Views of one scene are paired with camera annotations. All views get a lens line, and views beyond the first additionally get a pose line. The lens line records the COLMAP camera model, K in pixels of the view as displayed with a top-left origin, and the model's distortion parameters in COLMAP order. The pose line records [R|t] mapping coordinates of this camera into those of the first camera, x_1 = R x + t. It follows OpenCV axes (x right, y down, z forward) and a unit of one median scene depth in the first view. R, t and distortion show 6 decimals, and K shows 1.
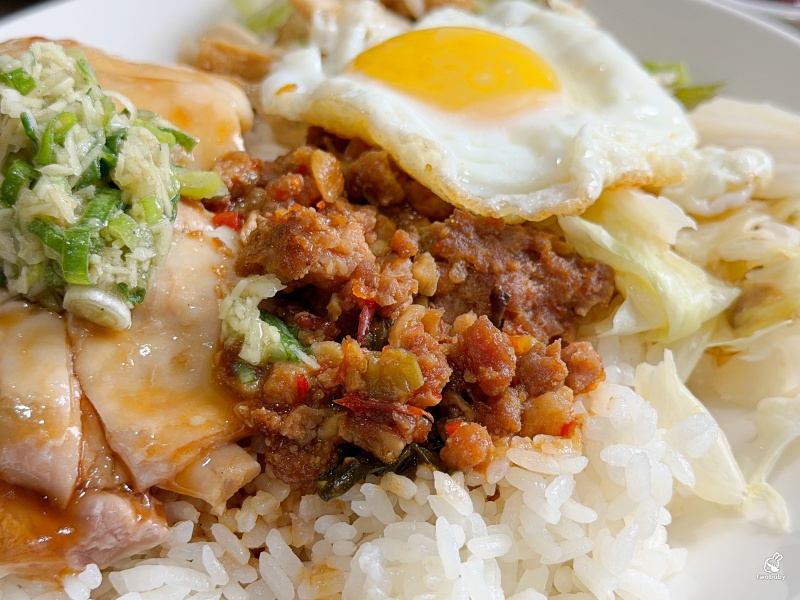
lens RADIAL K [[1468.9, 0, 397.5], [0, 1468.9, 302.7], [0, 0, 1]] dist [0.133555, 0.000000]
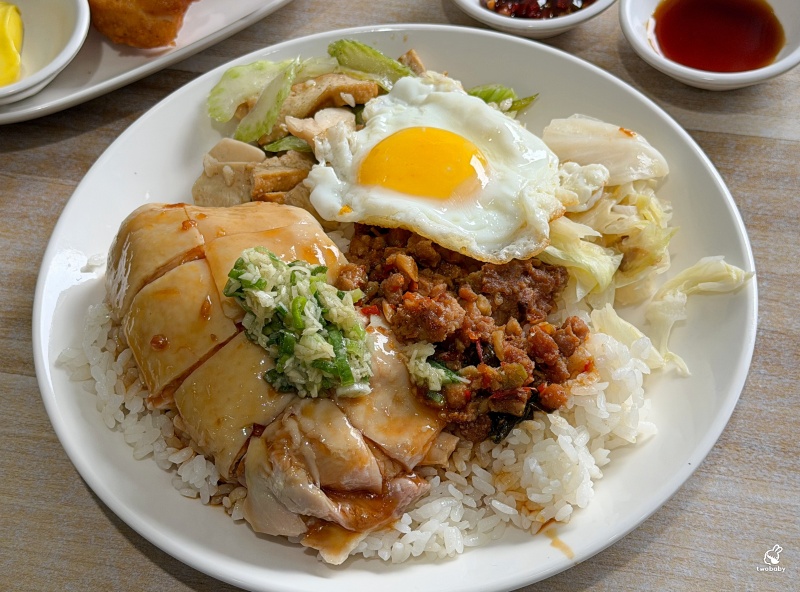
lens RADIAL K [[1468.9, 0, 401.0], [0, 1468.9, 293.9], [0, 0, 1]] dist [0.133555, 0.000000]
pose [[0.909685, -0.330935, 0.250908, -0.587143], [0.261006, 0.925514, 0.274410, -0.623349], [-0.323030, -0.184138, 0.928302, -0.770045]]
